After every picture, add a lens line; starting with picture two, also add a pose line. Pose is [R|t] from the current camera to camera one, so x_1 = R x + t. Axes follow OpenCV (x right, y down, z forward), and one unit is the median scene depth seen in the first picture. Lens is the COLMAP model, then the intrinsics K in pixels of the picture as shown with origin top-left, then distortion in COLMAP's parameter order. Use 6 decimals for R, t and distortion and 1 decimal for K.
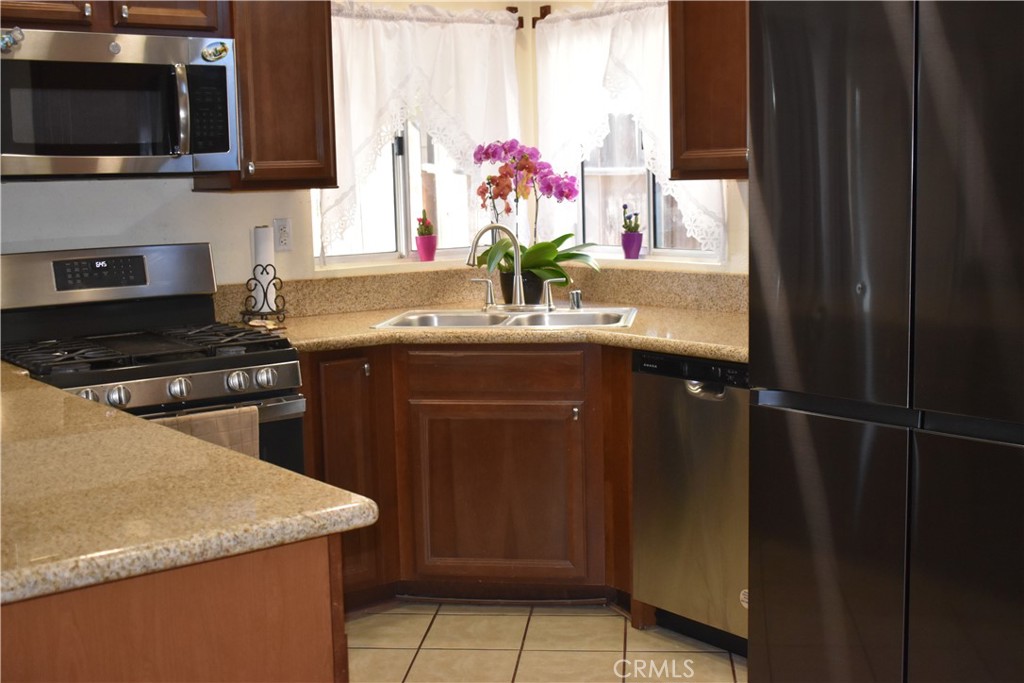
lens RADIAL K [[1280.1, 0, 513.8], [0, 1280.1, 338.1], [0, 0, 1]] dist [-0.051797, 0.000000]
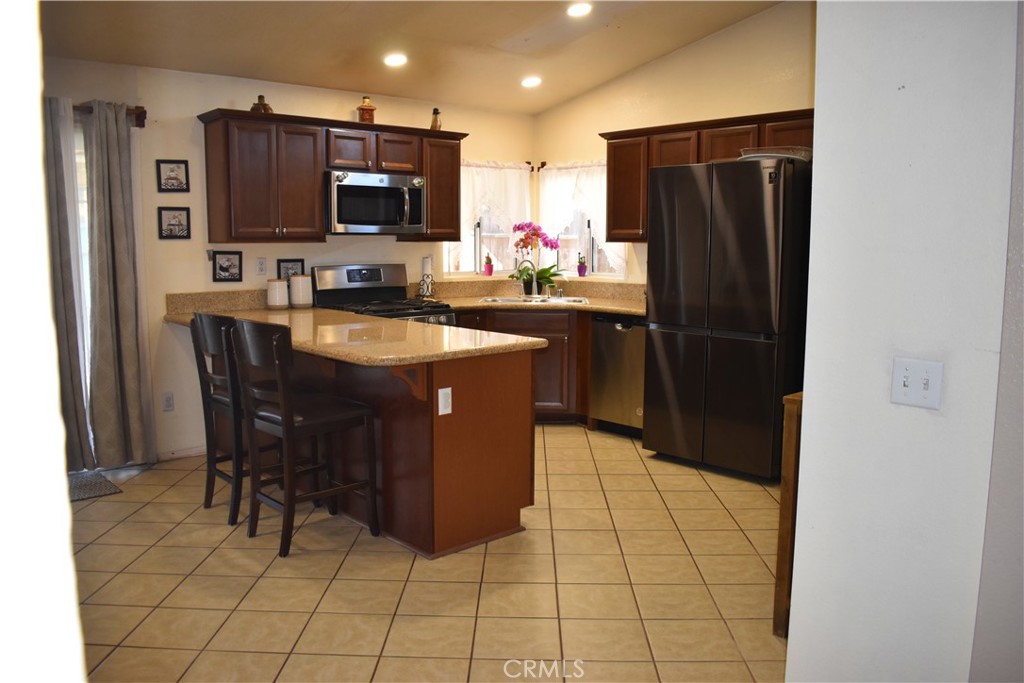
lens RADIAL K [[802.1, 0, 507.2], [0, 802.1, 341.6], [0, 0, 1]] dist [-0.094533, 0.013233]
pose [[0.997017, 0.016986, 0.075288, -0.165668], [-0.017195, 0.999850, 0.002129, 0.059653], [-0.075241, -0.003417, 0.997160, -0.455810]]
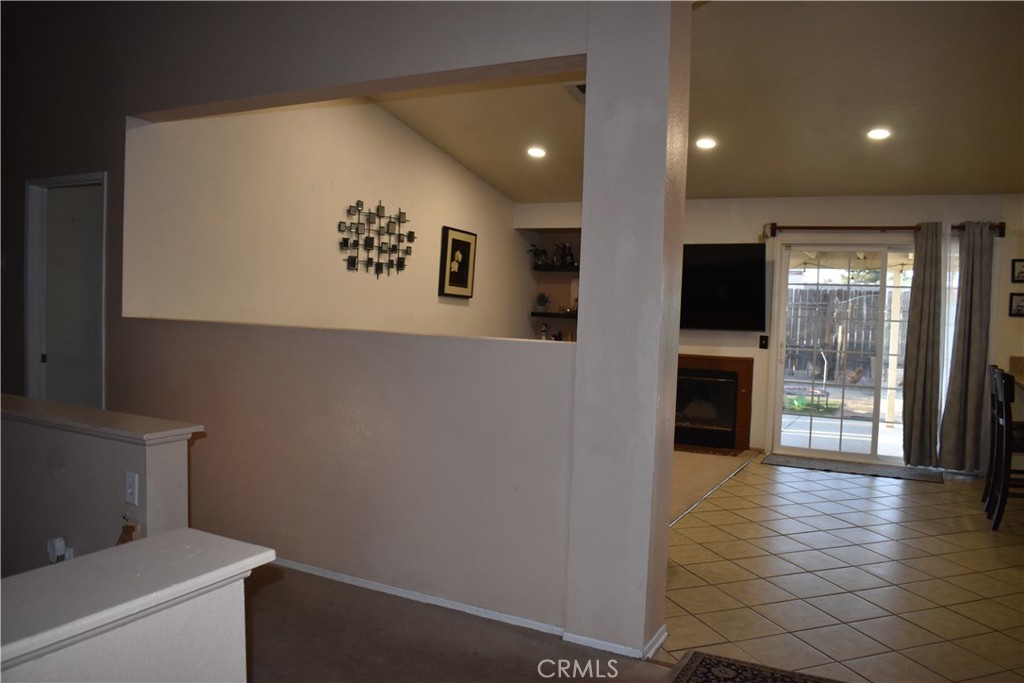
lens RADIAL K [[802.1, 0, 509.6], [0, 802.1, 338.2], [0, 0, 1]] dist [-0.094533, 0.013233]
pose [[0.422231, 0.085717, -0.902426, 0.419378], [-0.152591, 0.988034, 0.022453, 0.084848], [0.893553, 0.128222, 0.430259, -0.852274]]
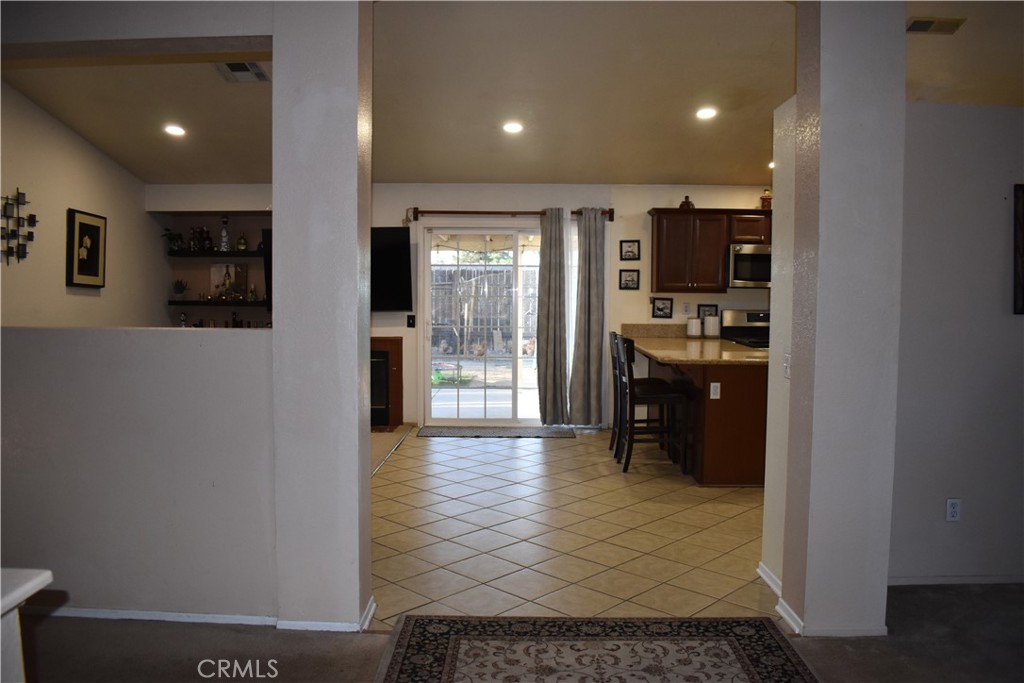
lens RADIAL K [[802.1, 0, 512.0], [0, 802.1, 339.6], [0, 0, 1]] dist [-0.094533, 0.013233]
pose [[0.787249, 0.071553, -0.612470, 0.395191], [-0.102601, 0.994599, -0.015683, 0.095210], [0.608040, 0.075186, 0.790338, -0.919776]]
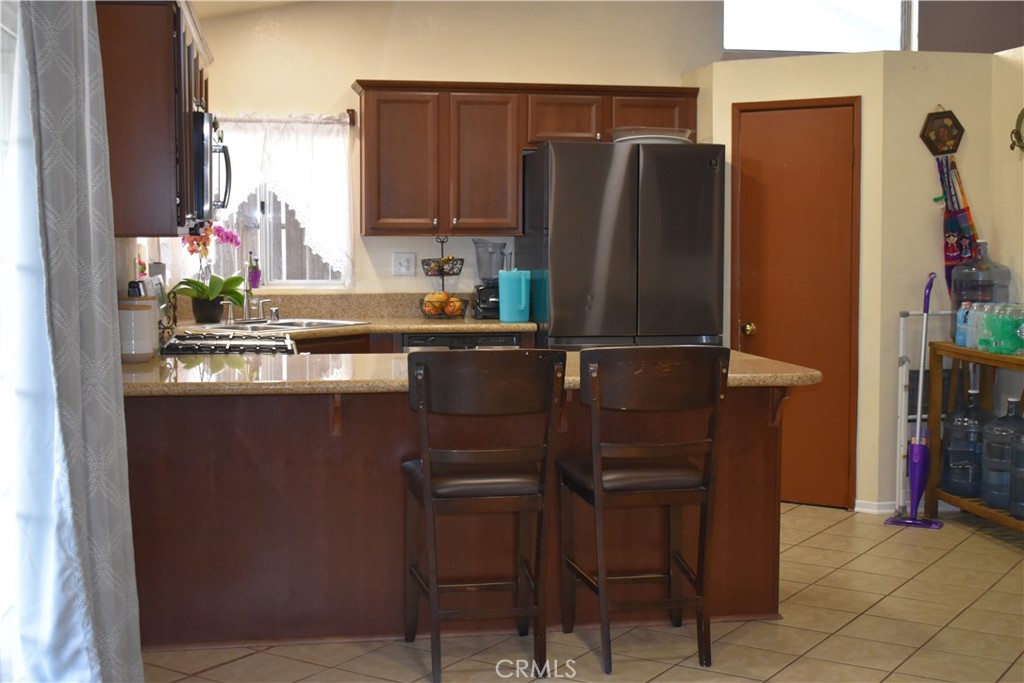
lens RADIAL K [[1397.9, 0, 507.9], [0, 1397.9, 340.3], [0, 0, 1]] dist [-0.017797, 0.000000]
pose [[0.462872, -0.043494, 0.885357, -1.386912], [0.093902, 0.995581, -0.000184, 0.028661], [-0.881437, 0.083223, 0.464911, 0.011321]]
